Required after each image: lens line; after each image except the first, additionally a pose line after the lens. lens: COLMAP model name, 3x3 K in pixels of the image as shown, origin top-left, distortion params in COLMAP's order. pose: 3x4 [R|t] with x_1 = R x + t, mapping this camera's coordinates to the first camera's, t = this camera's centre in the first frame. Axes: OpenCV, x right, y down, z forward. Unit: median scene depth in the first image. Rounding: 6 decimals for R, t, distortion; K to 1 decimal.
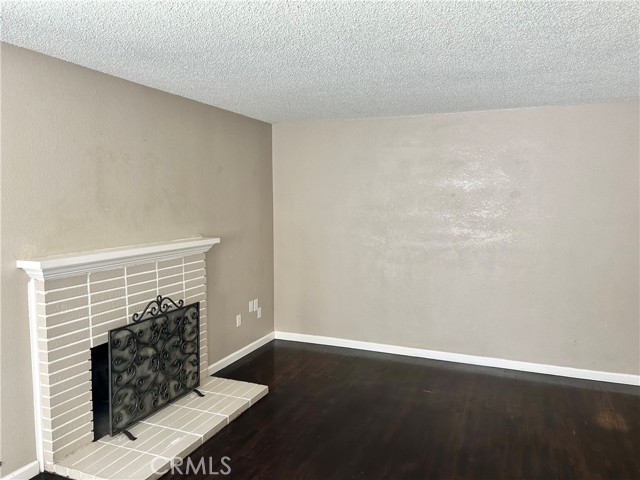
lens RADIAL K [[492.3, 0, 320.0], [0, 492.3, 240.0], [0, 0, 1]] dist [0.099312, -0.106388]
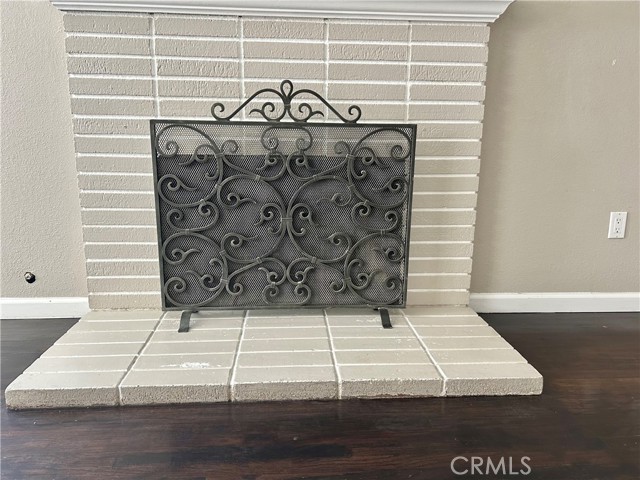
lens RADIAL K [[480.9, 0, 320.0], [0, 480.9, 240.0], [0, 0, 1]] dist [0.066472, -0.087898]
pose [[0.443033, 0.185951, -0.877008, 0.123799], [-0.087977, 0.982549, 0.163885, 0.177145], [0.892178, 0.004550, 0.451661, 0.792284]]
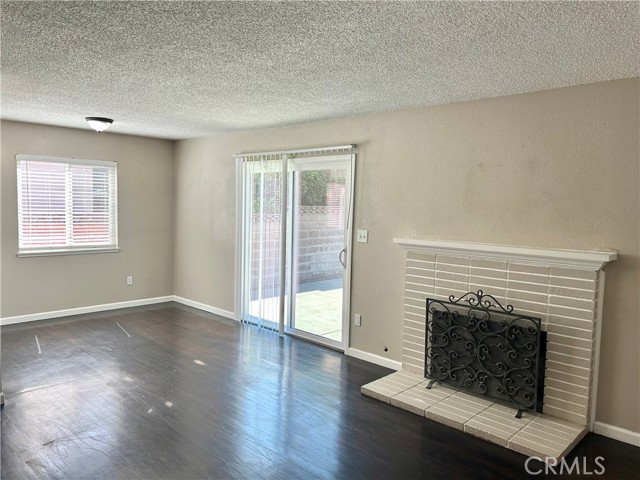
lens RADIAL K [[492.3, 0, 320.0], [0, 492.3, 240.0], [0, 0, 1]] dist [0.099312, -0.106388]
pose [[-0.362646, 0.061948, -0.929866, 0.782922], [-0.107713, 0.988315, 0.107850, -0.073529], [0.925681, 0.139270, -0.351736, 1.009345]]
